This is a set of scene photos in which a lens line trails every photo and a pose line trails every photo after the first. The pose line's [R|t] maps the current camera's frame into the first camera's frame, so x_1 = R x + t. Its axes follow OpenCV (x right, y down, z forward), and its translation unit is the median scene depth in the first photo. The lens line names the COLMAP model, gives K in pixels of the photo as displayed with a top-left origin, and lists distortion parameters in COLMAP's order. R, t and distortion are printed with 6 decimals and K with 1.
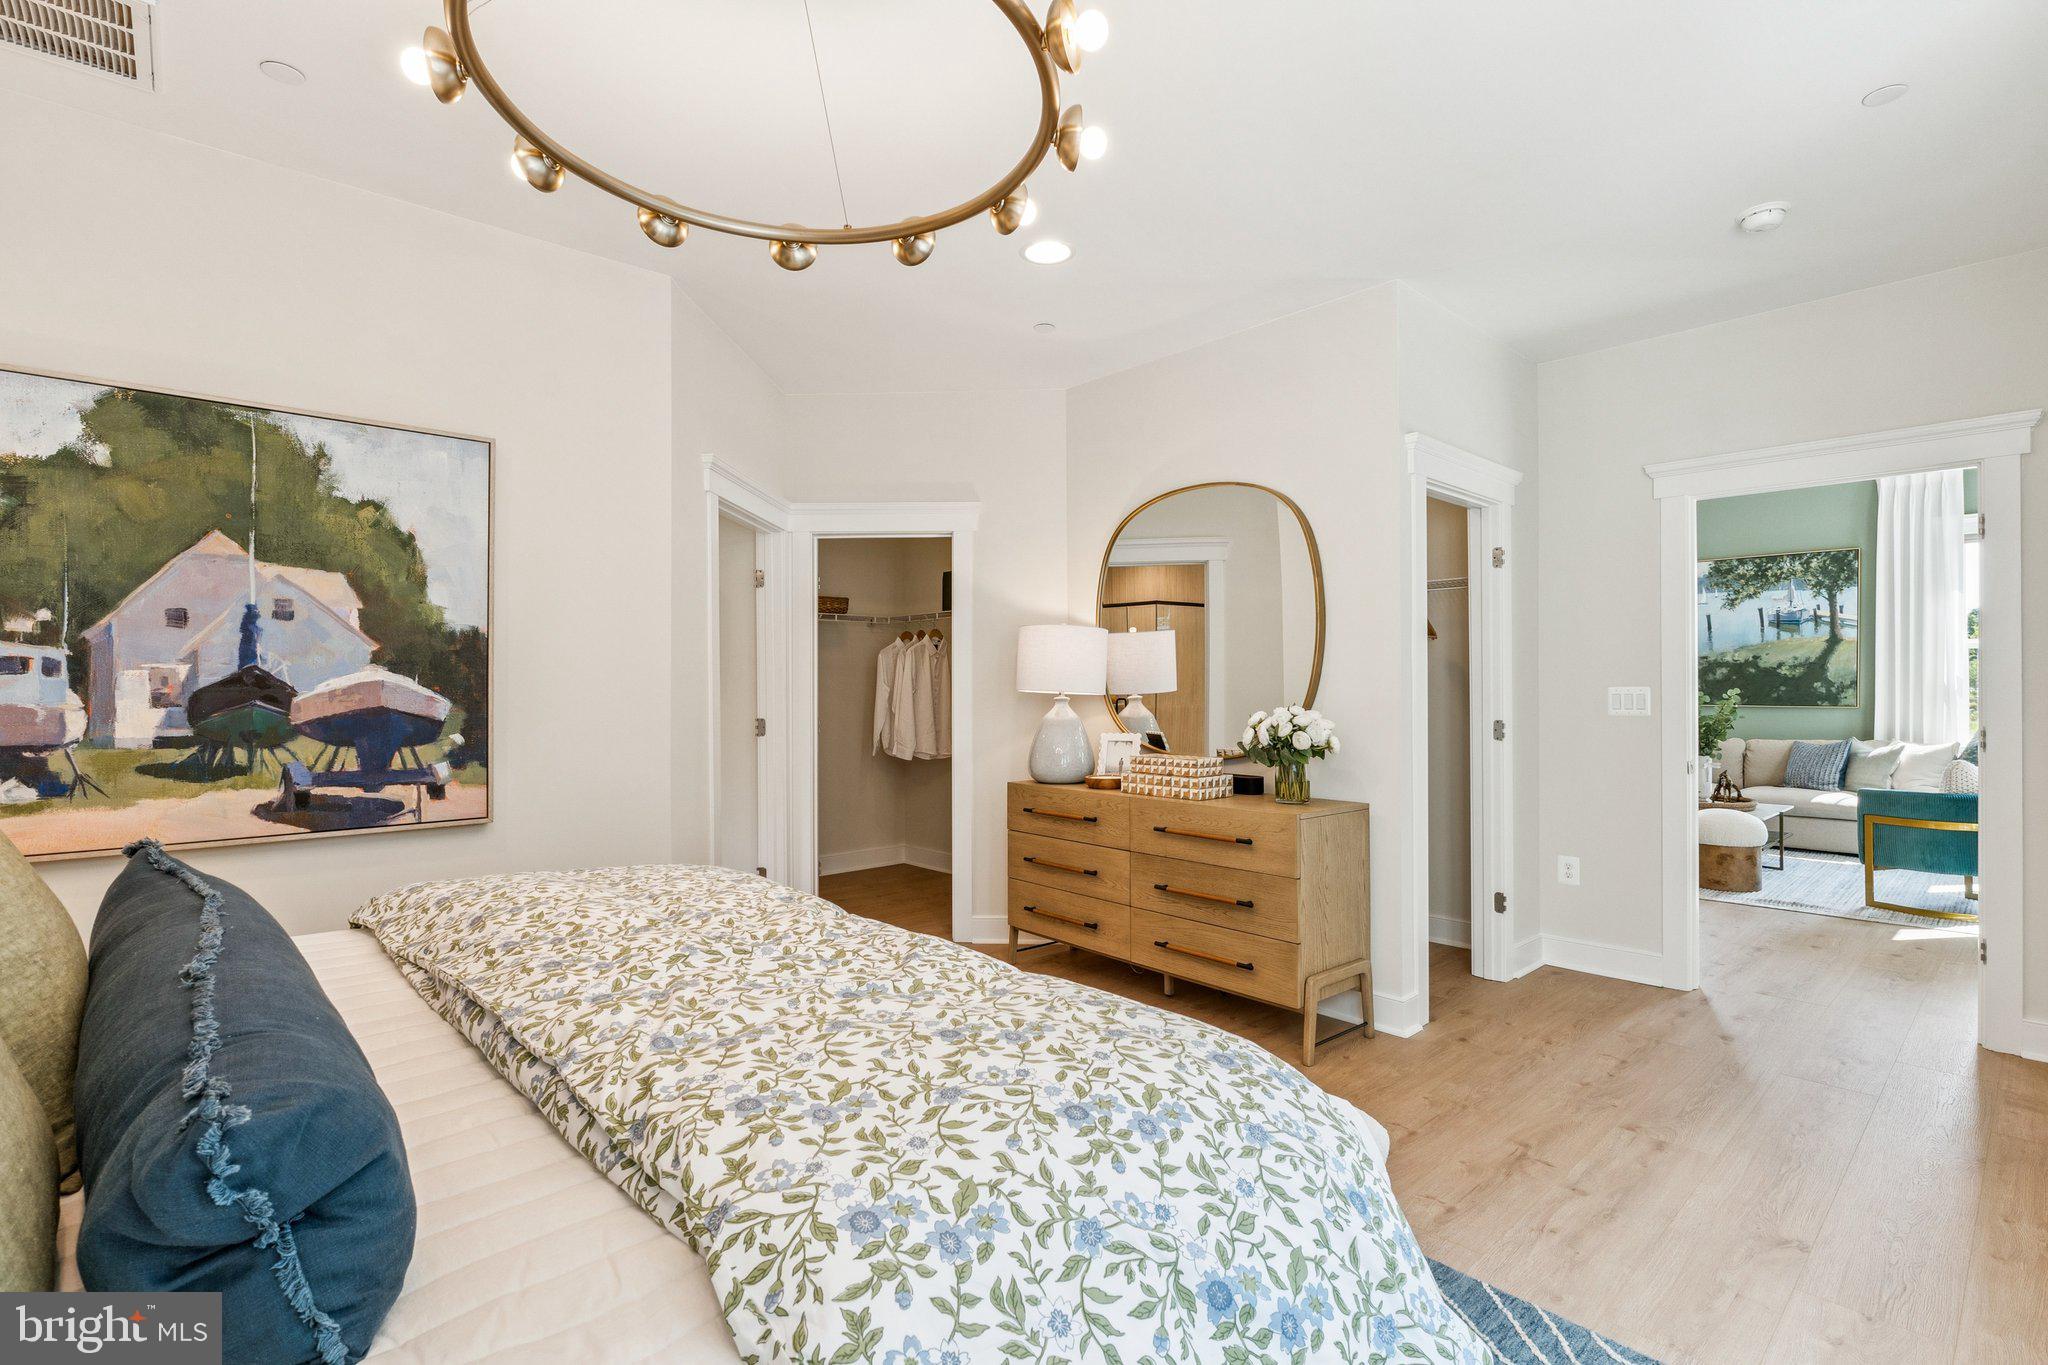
lens RADIAL K [[941.3, 0, 1024.4], [0, 941.3, 686.5], [0, 0, 1]] dist [0.000810, 0.000106]
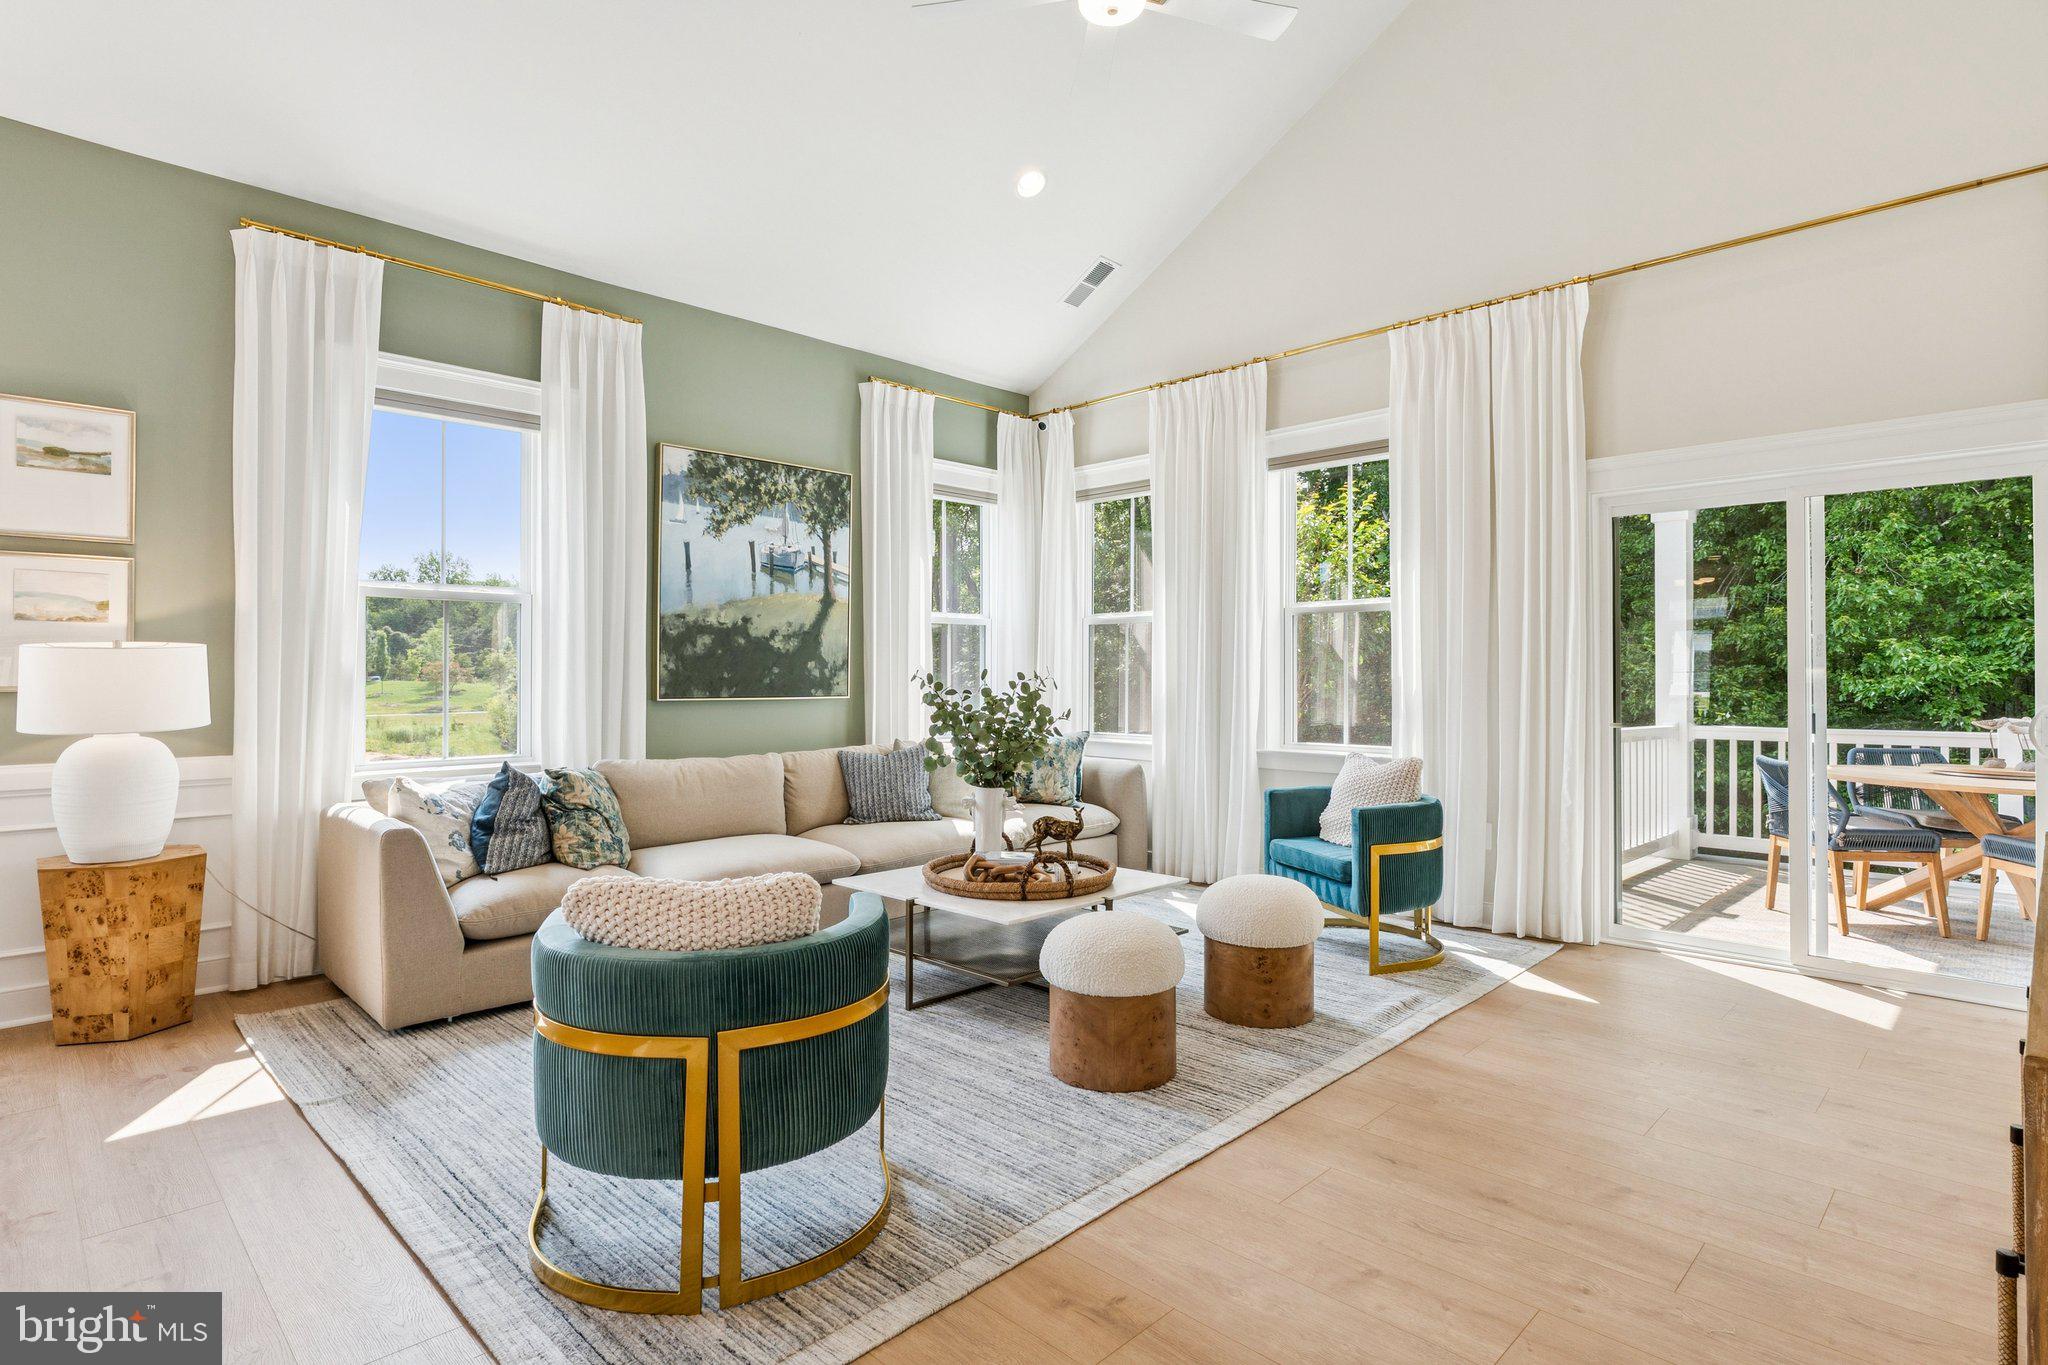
lens RADIAL K [[1052.1, 0, 1025.9], [0, 1052.1, 671.5], [0, 0, 1]] dist [-0.002088, -0.000350]
pose [[-0.033587, 0.002450, 0.999433, 0.080597], [-0.003860, 0.999989, -0.002581, 0.004217], [-0.999428, -0.003945, -0.033577, 0.860378]]
